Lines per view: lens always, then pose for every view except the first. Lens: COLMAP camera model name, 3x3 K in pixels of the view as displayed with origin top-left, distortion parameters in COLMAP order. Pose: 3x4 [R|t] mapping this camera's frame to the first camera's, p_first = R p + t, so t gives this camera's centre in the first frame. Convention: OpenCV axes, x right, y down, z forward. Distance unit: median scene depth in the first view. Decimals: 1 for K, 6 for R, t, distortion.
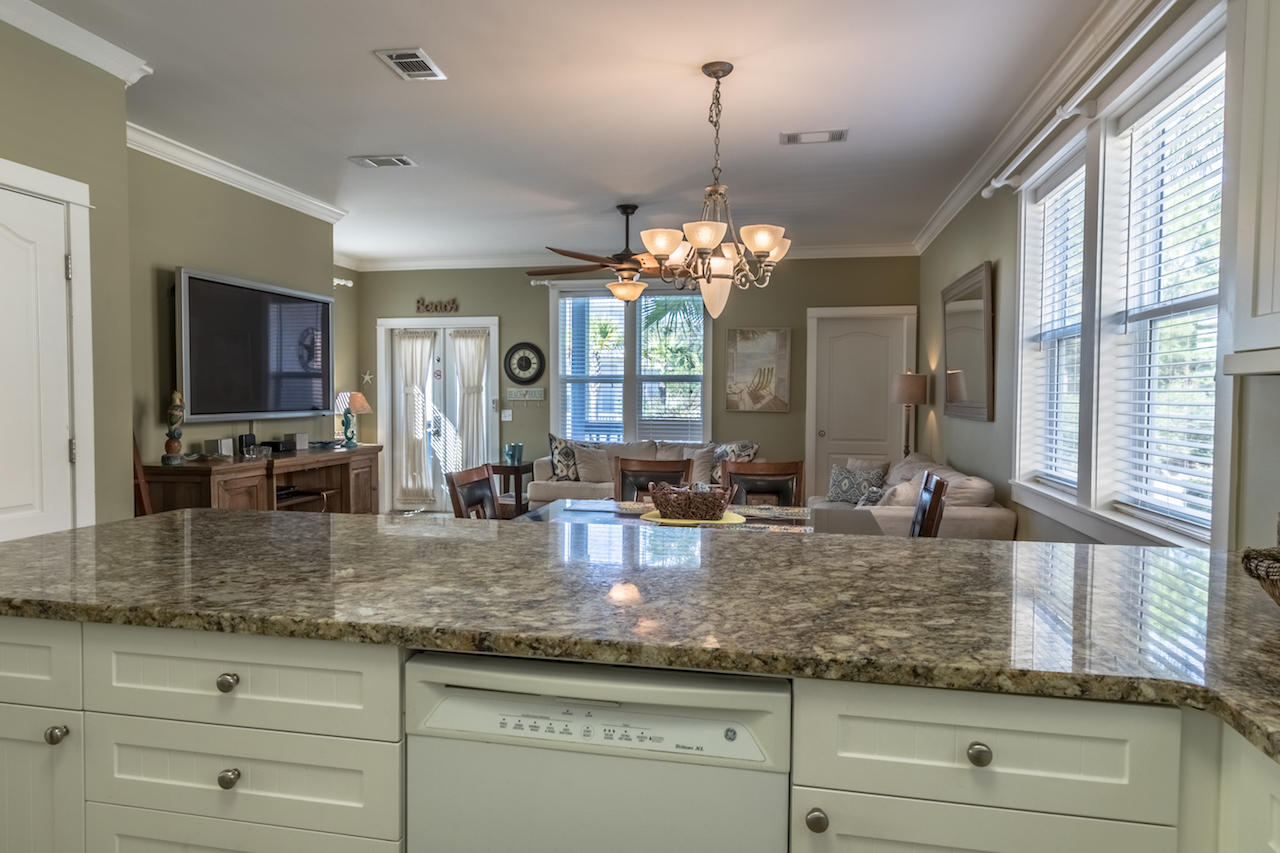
lens RADIAL K [[793.6, 0, 622.0], [0, 793.6, 426.9], [0, 0, 1]] dist [0.001202, -0.000191]
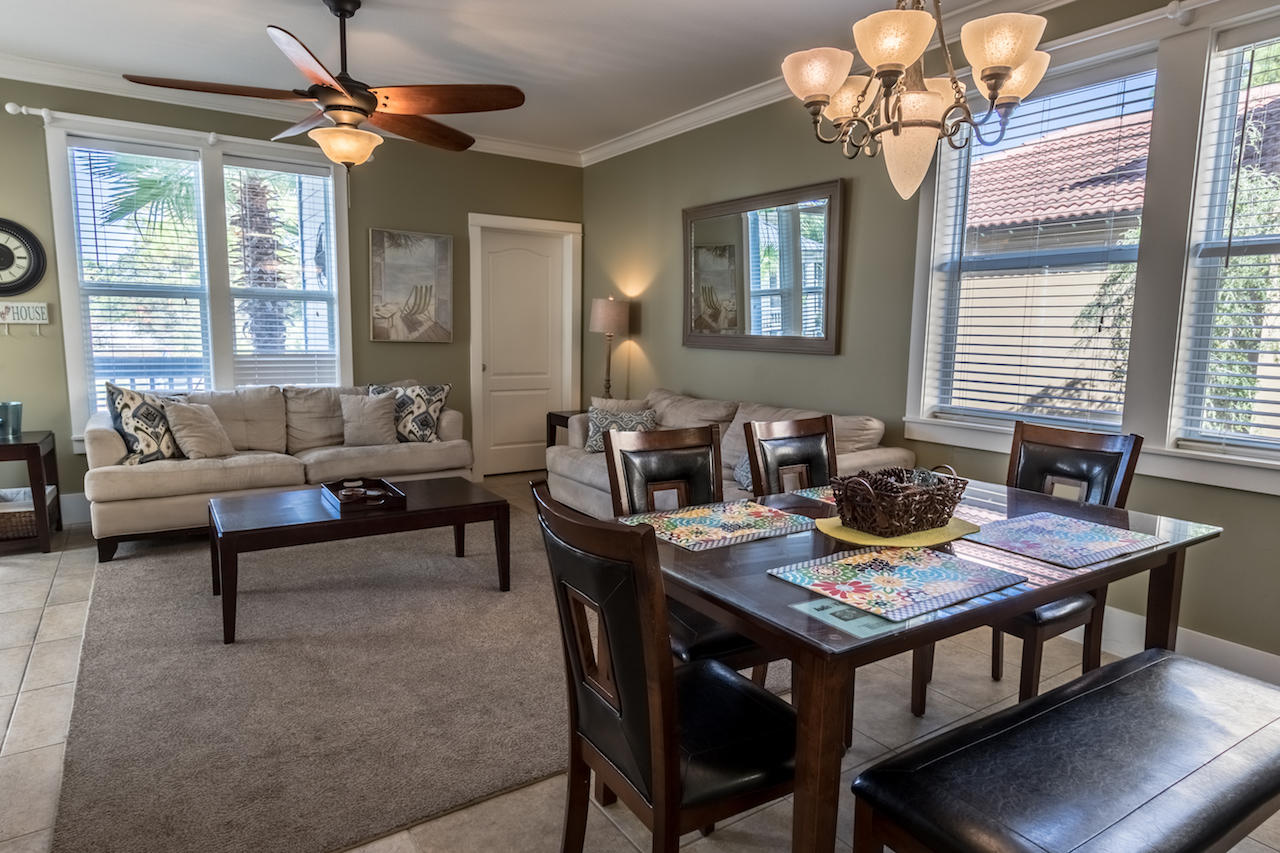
lens RADIAL K [[741.7, 0, 630.5], [0, 741.7, 426.9], [0, 0, 1]] dist [0.004297, 0.000683]
pose [[0.705789, -0.086973, 0.703063, -0.198747], [0.014574, 0.994008, 0.108335, -0.012228], [-0.708272, -0.066215, 0.702827, 0.332382]]
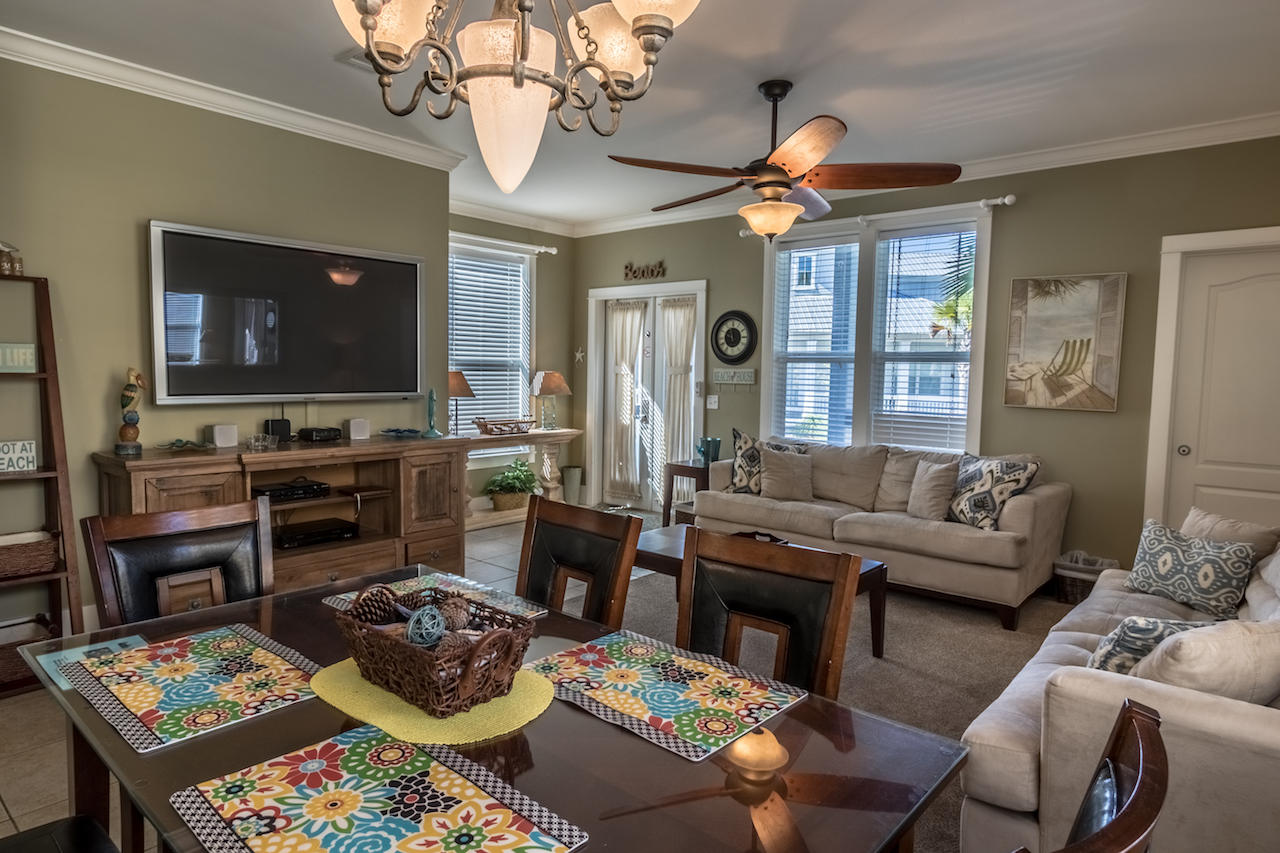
lens RADIAL K [[741.7, 0, 630.5], [0, 741.7, 426.9], [0, 0, 1]] dist [0.004297, 0.000683]
pose [[0.874137, 0.047731, -0.483328, 0.159429], [-0.033099, 0.998700, 0.038764, -0.016905], [0.484550, -0.017887, 0.874581, 0.318706]]
